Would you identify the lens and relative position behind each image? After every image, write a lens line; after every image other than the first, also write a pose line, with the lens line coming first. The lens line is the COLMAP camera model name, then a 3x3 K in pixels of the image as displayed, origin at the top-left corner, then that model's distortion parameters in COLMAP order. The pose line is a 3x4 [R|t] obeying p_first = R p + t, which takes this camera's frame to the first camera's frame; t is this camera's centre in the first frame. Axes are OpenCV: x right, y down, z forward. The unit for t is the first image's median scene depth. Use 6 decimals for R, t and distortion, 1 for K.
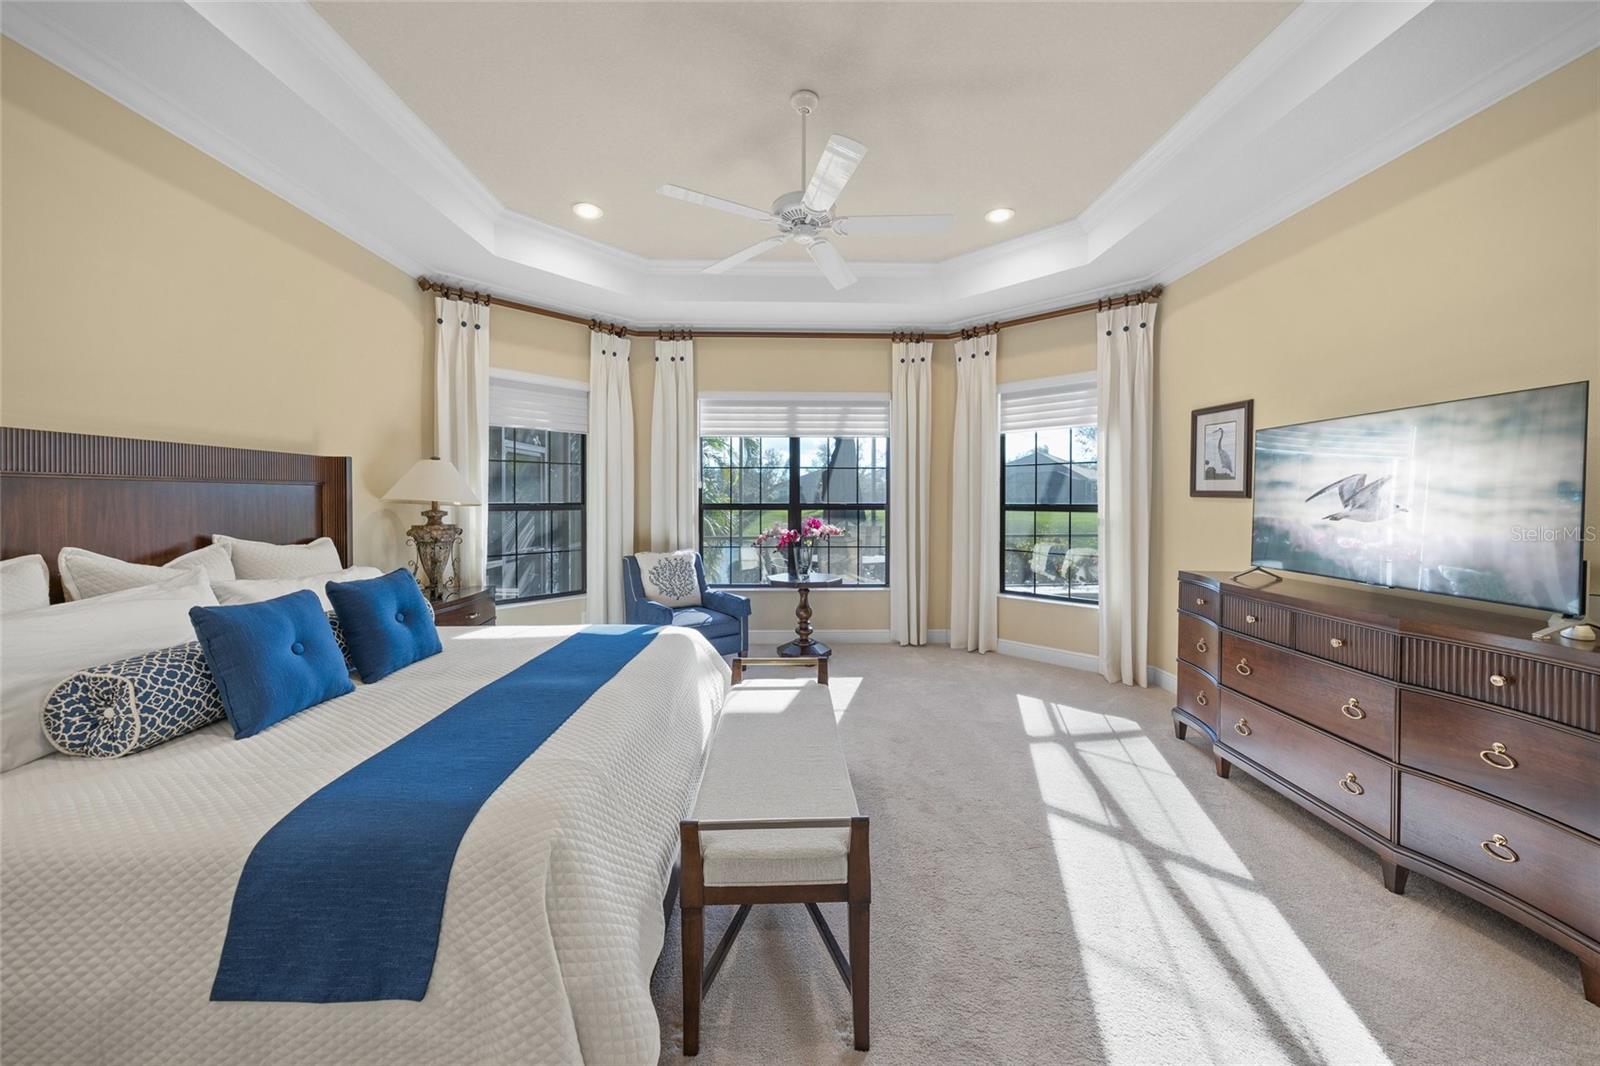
lens RADIAL K [[555.9, 0, 831.5], [0, 555.9, 500.8], [0, 0, 1]] dist [-0.004490, 0.000474]
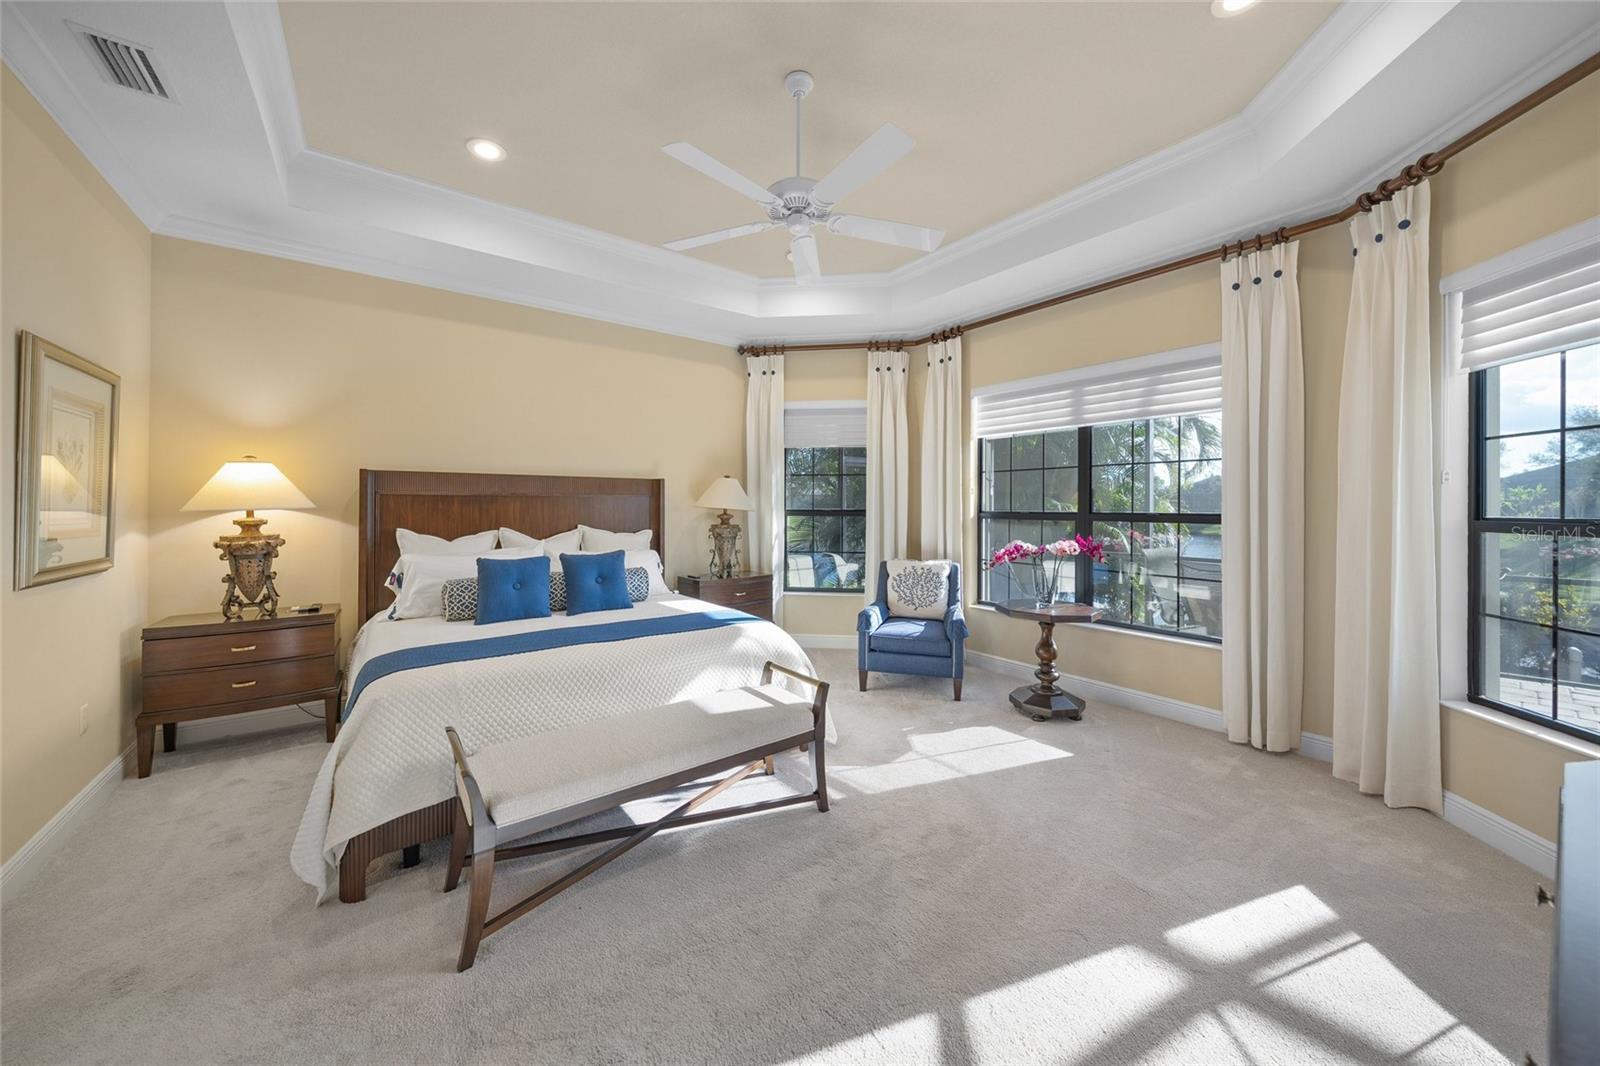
lens RADIAL K [[555.9, 0, 770.0], [0, 555.9, 506.5], [0, 0, 1]] dist [-0.004490, 0.000474]
pose [[0.569236, 0.001109, -0.822173, 0.374818], [-0.005880, 0.999979, -0.002723, 0.000896], [0.822153, 0.006384, 0.569231, 0.234605]]
